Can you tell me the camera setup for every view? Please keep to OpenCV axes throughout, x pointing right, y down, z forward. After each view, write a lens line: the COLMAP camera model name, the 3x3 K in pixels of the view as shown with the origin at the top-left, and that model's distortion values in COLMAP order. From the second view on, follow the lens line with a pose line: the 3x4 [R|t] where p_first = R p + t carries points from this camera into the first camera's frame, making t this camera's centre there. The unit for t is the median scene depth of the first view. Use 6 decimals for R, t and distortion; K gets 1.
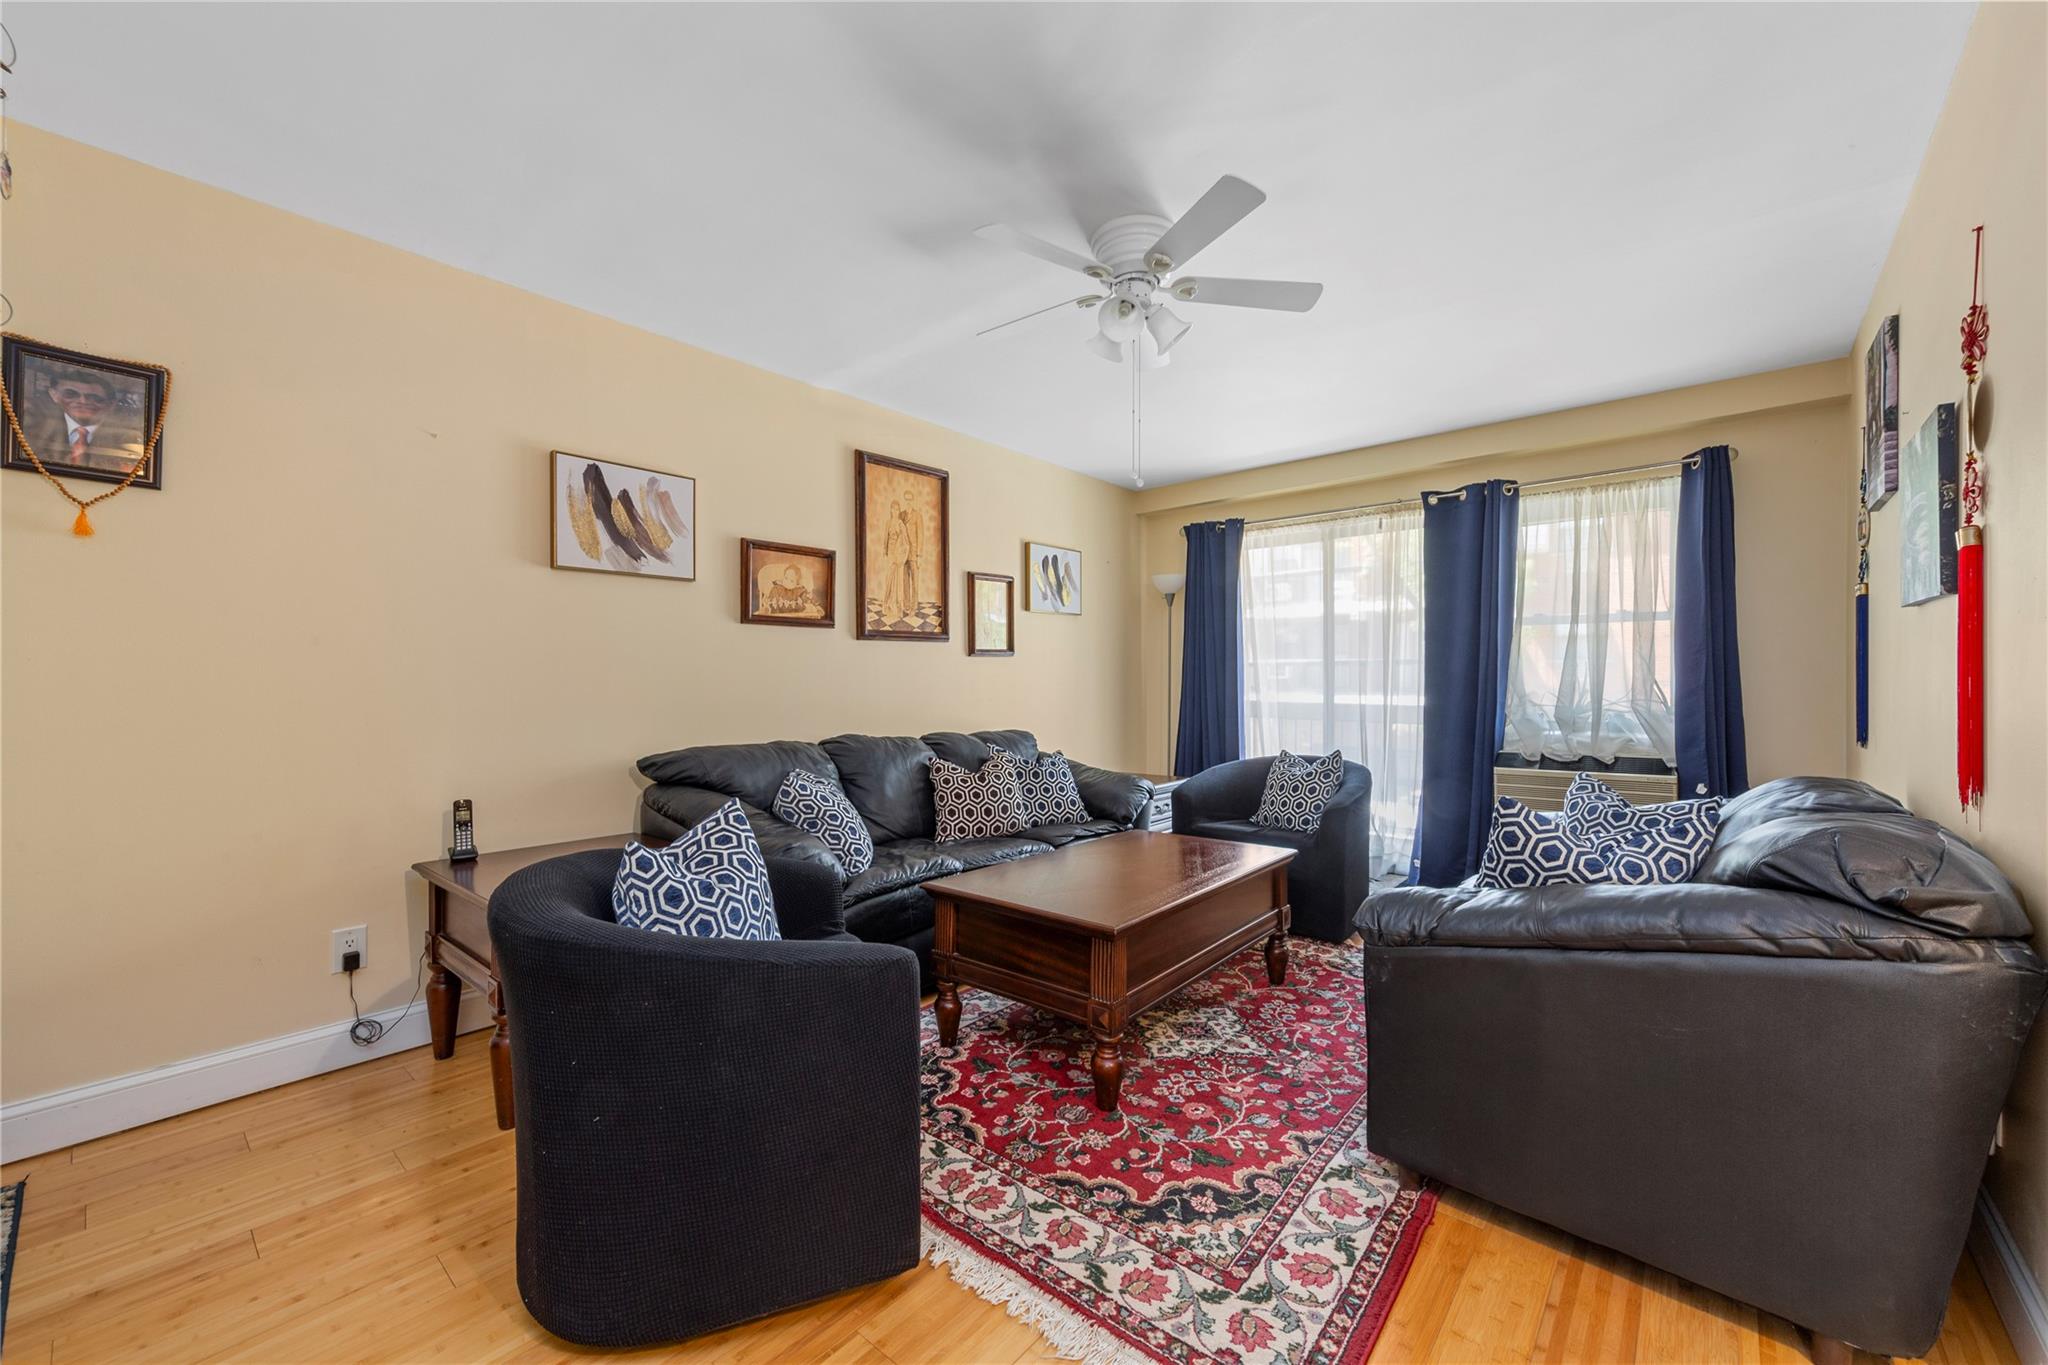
lens RADIAL K [[783.0, 0, 1031.9], [0, 783.0, 674.2], [0, 0, 1]] dist [0.004133, -0.000146]
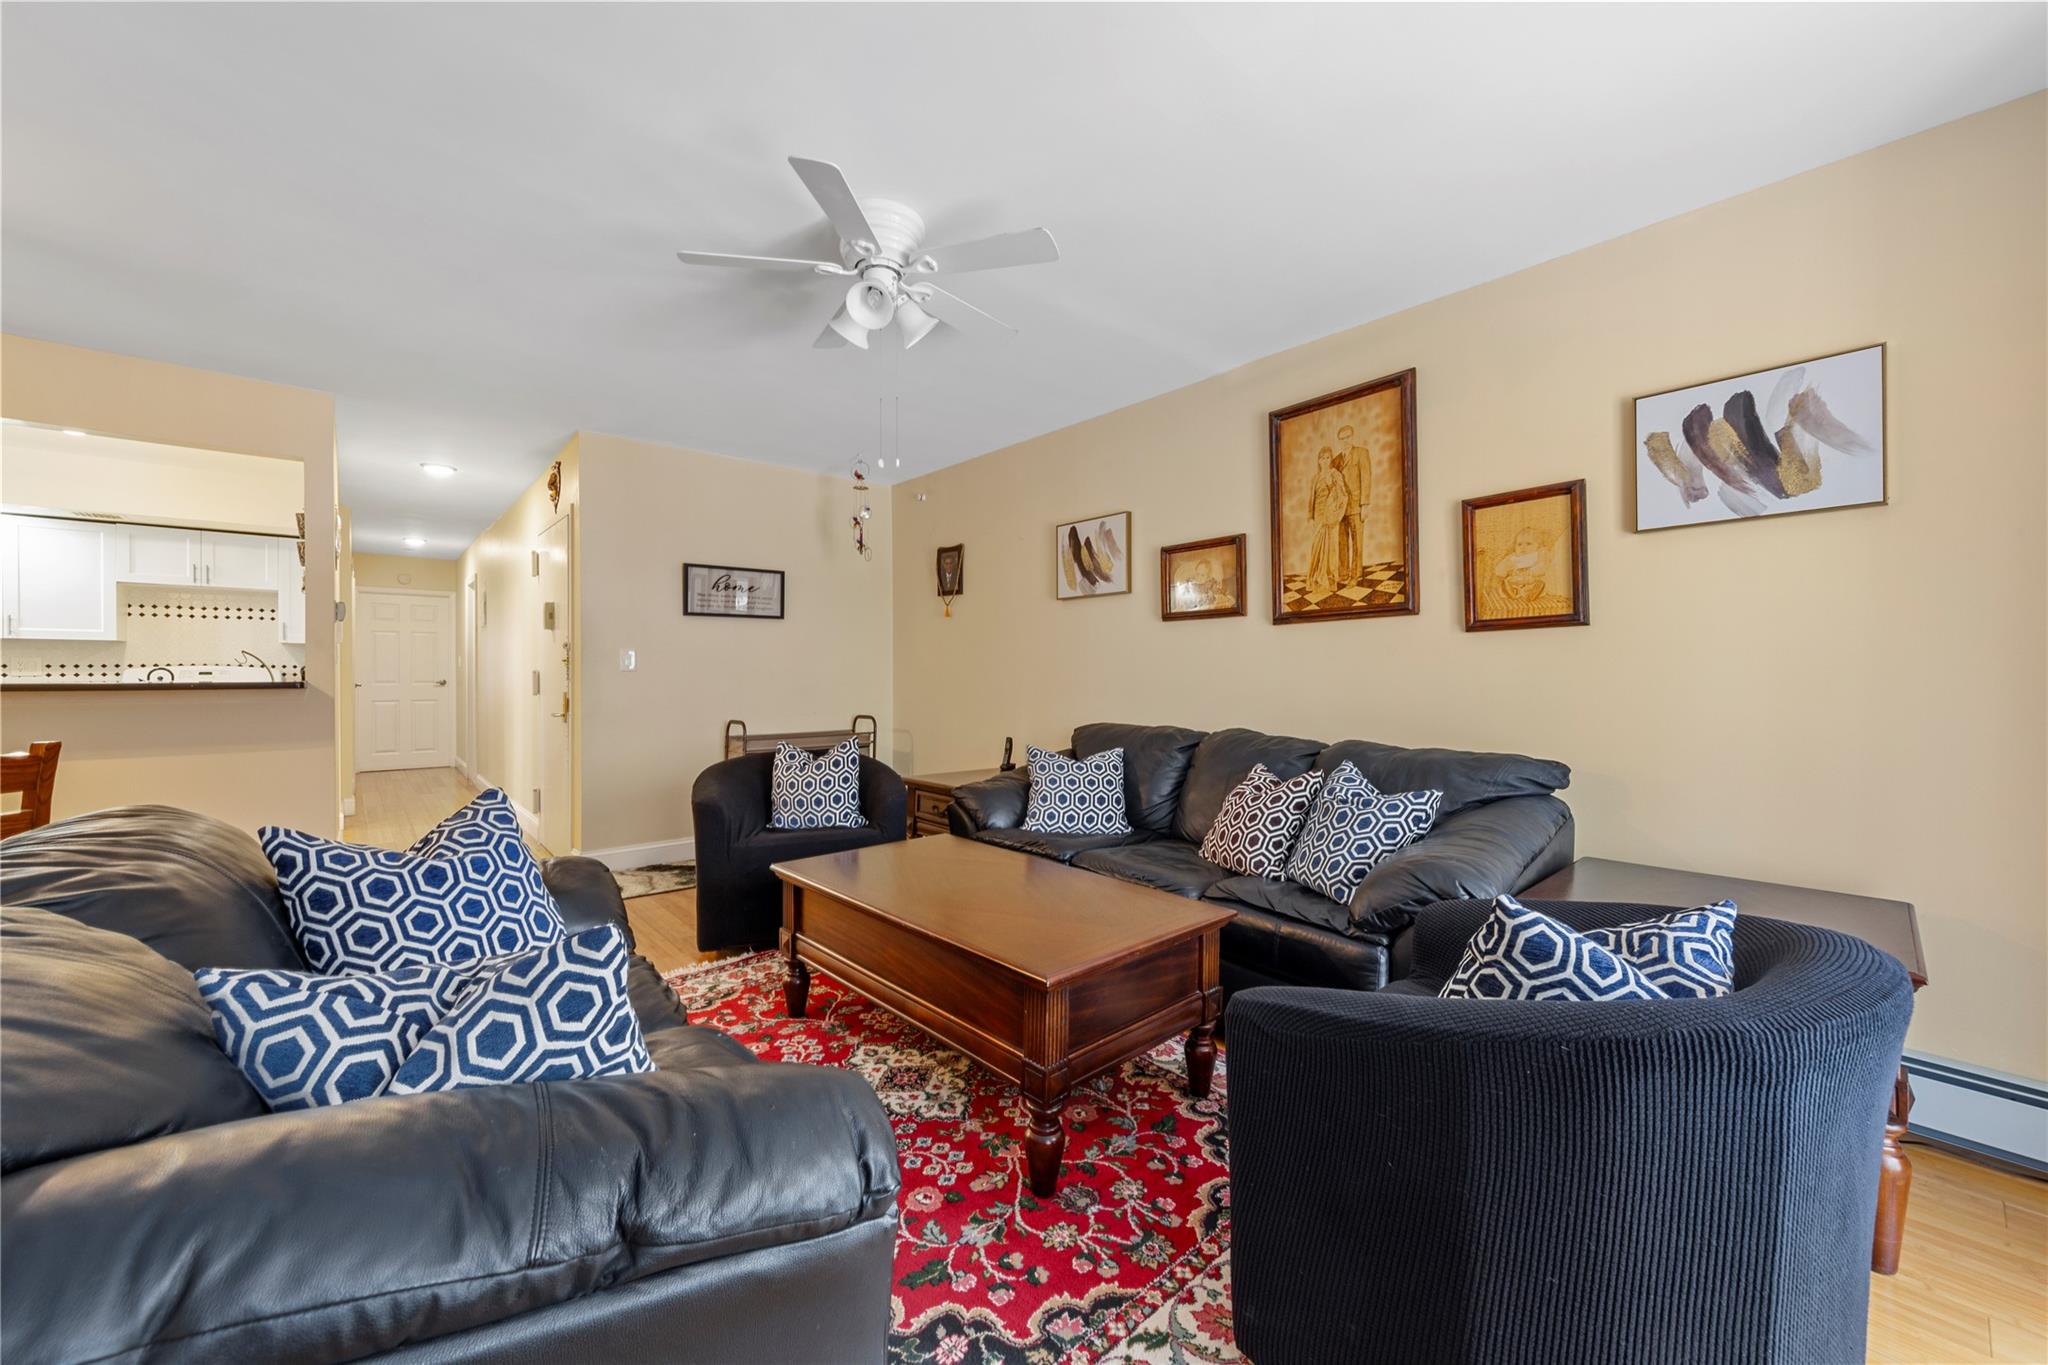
lens RADIAL K [[783.0, 0, 1027.5], [0, 783.0, 674.2], [0, 0, 1]] dist [0.004133, -0.000146]
pose [[-0.138067, -0.003196, -0.990418, 0.819449], [0.006576, 0.999970, -0.004144, 0.015978], [0.990401, -0.007085, -0.138042, 0.992373]]
